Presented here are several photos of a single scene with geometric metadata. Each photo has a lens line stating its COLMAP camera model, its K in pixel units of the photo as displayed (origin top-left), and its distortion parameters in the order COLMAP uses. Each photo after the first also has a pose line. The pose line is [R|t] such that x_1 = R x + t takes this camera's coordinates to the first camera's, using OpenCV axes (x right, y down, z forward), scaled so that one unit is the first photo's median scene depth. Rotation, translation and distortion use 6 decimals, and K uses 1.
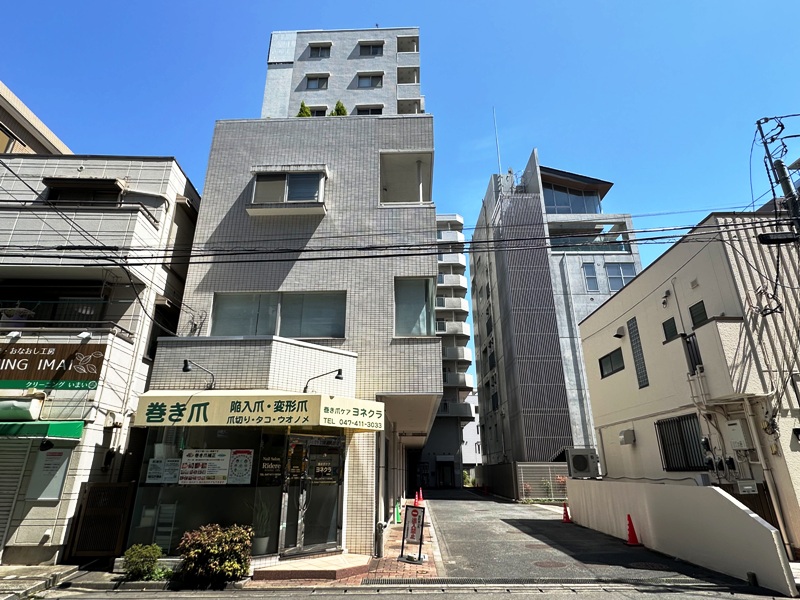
lens RADIAL K [[462.1, 0, 400.0], [0, 462.1, 300.0], [0, 0, 1]] dist [-0.003859, 0.000756]
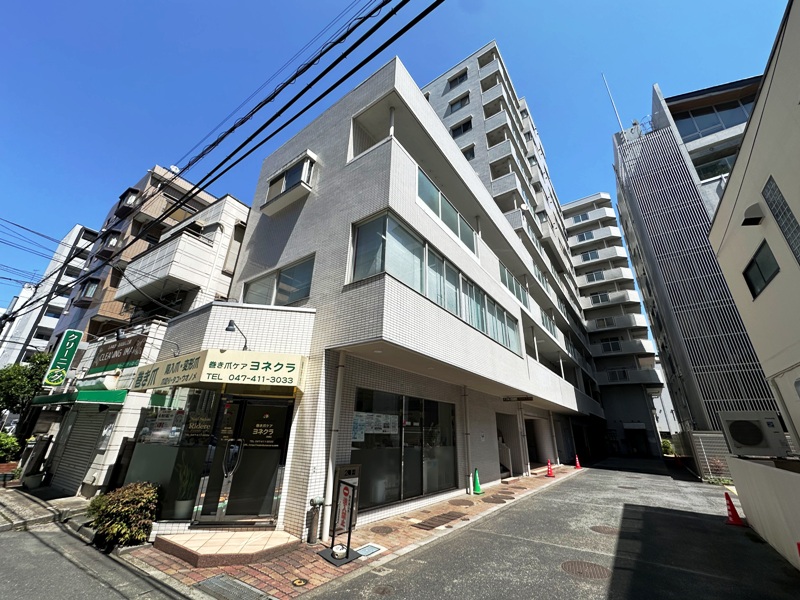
lens RADIAL K [[323.6, 0, 400.0], [0, 323.6, 300.0], [0, 0, 1]] dist [-0.001951, -0.000066]
pose [[0.821964, -0.194032, -0.535469, 0.406356], [0.173278, 0.980806, -0.089415, 0.184941], [0.542541, -0.019289, 0.839808, 0.527172]]
